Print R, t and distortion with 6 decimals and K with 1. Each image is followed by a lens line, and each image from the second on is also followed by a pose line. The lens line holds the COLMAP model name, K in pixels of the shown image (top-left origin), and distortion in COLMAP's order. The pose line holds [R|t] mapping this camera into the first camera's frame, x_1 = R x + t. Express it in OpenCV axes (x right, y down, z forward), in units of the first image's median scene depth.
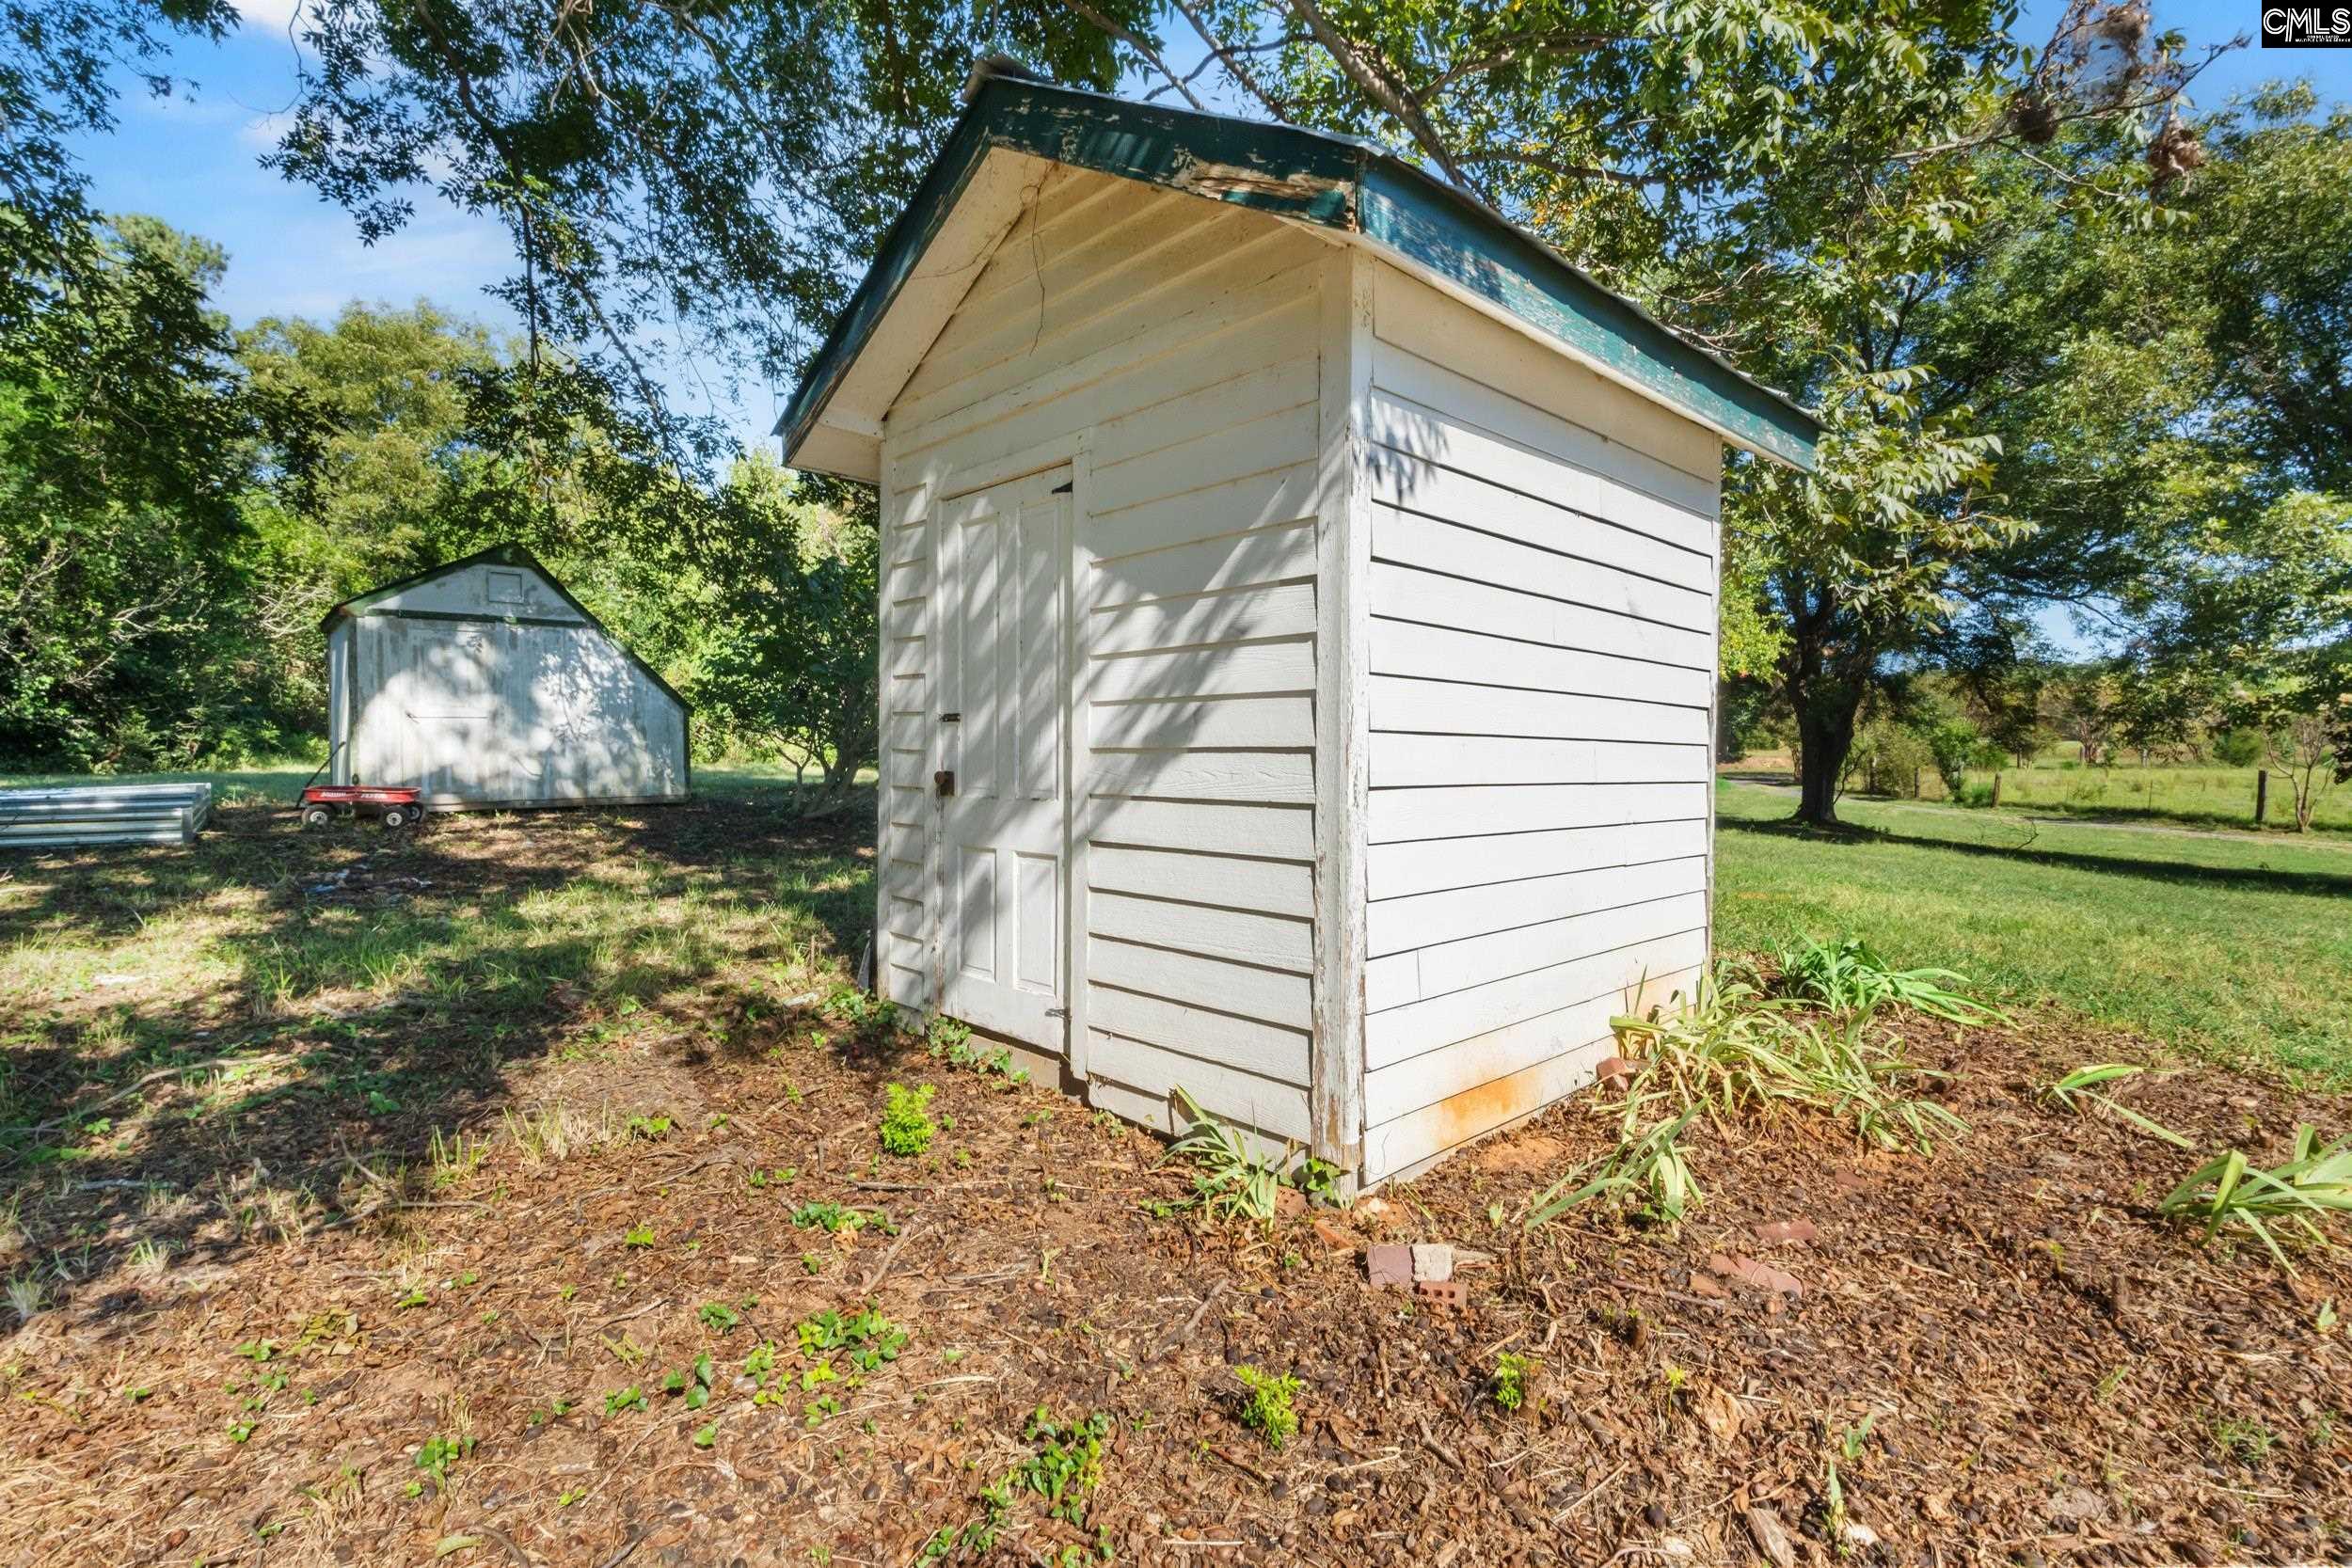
lens RADIAL K [[1084.6, 0, 1179.3], [0, 1084.6, 781.5], [0, 0, 1]] dist [-0.004987, -0.000322]
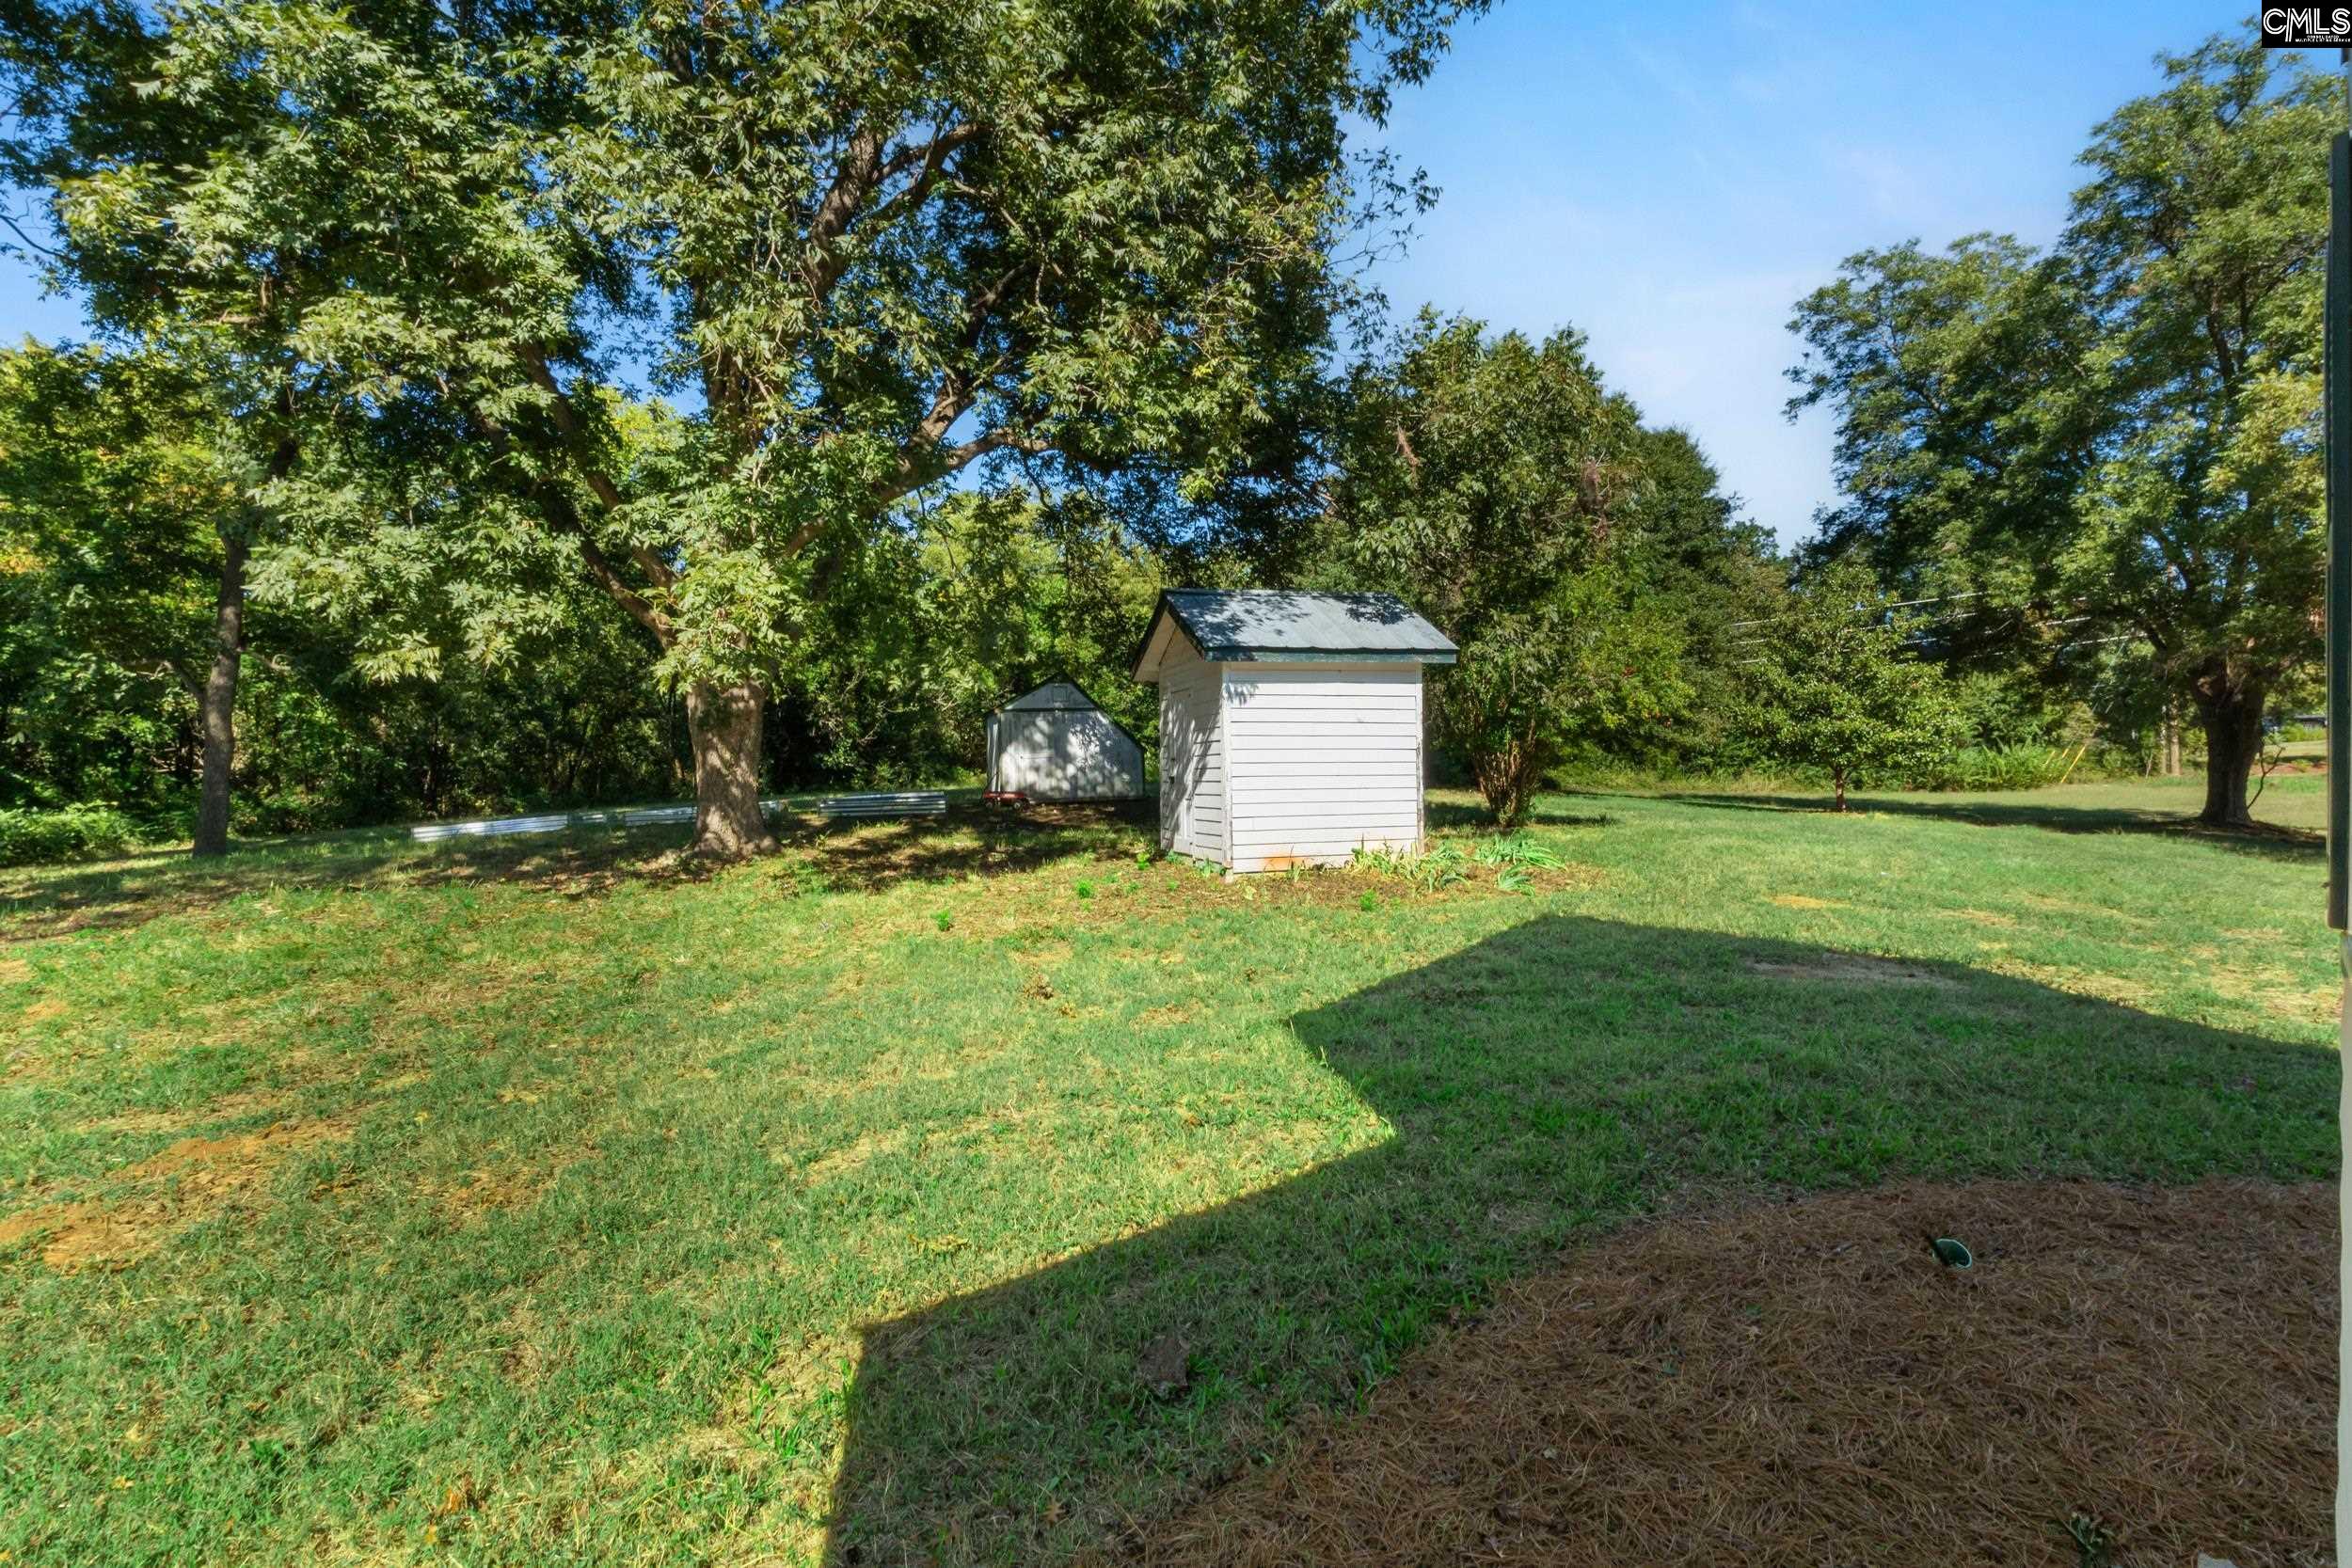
lens RADIAL K [[1084.6, 0, 1179.3], [0, 1084.6, 781.5], [0, 0, 1]] dist [-0.004987, -0.000322]
pose [[0.901109, -0.005064, -0.433563, 0.519426], [-0.008137, 0.999558, -0.028586, 0.042124], [0.433516, 0.029287, 0.900670, -0.813226]]
